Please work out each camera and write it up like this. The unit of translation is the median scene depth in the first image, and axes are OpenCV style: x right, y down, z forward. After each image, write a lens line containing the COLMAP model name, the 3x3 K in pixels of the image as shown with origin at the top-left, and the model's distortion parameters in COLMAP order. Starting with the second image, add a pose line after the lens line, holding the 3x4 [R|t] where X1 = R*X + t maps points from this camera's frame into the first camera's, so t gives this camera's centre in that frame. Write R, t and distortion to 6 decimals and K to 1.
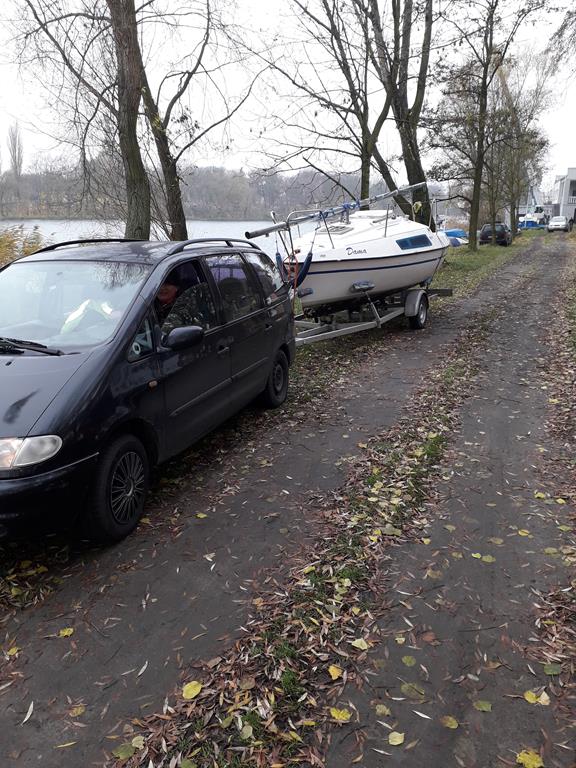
lens RADIAL K [[611.2, 0, 263.9], [0, 611.2, 385.9], [0, 0, 1]] dist [0.088339, -0.110705]
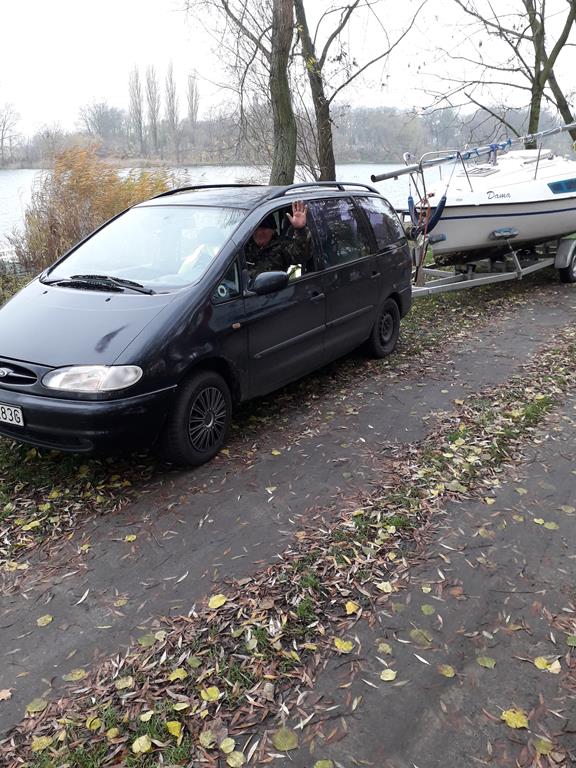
lens RADIAL K [[607.3, 0, 263.4], [0, 607.3, 382.9], [0, 0, 1]] dist [0.118696, -0.182710]
pose [[0.967439, 0.073207, -0.242284, 0.129415], [-0.053972, 0.994909, 0.085104, 0.003938], [0.247281, -0.069256, 0.966466, -0.006824]]
